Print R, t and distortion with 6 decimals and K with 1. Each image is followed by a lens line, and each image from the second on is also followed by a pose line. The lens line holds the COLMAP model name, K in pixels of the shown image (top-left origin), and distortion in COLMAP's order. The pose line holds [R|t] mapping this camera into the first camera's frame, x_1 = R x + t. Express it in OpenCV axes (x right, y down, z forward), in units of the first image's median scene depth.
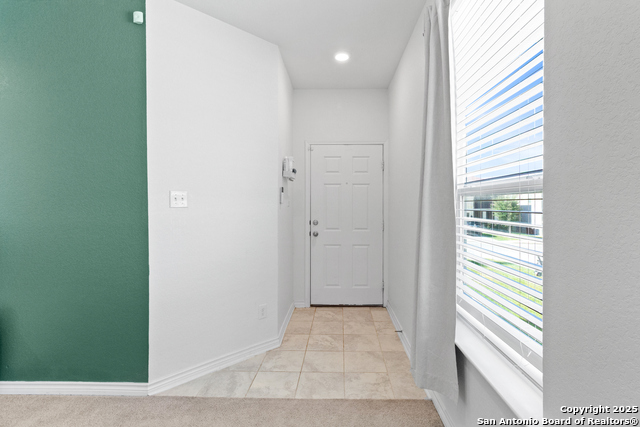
lens RADIAL K [[301.8, 0, 327.9], [0, 301.8, 203.1], [0, 0, 1]] dist [0.001662, 0.000391]
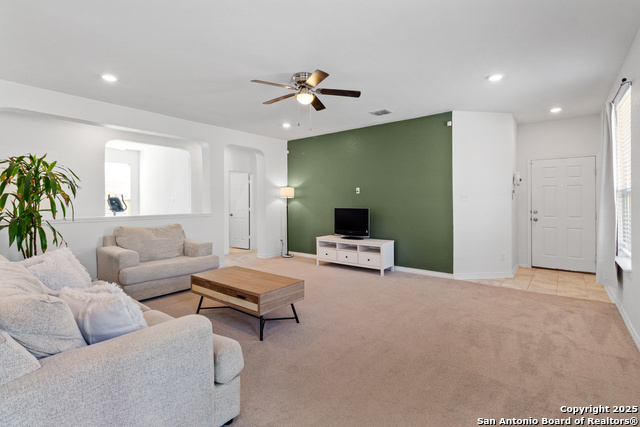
lens RADIAL K [[301.8, 0, 327.9], [0, 301.8, 203.1], [0, 0, 1]] dist [0.001662, 0.000391]
pose [[0.810126, -0.002739, -0.586249, 0.004348], [0.008650, 0.999936, 0.007282, 0.000304], [0.586191, -0.010970, 0.810098, -1.004445]]
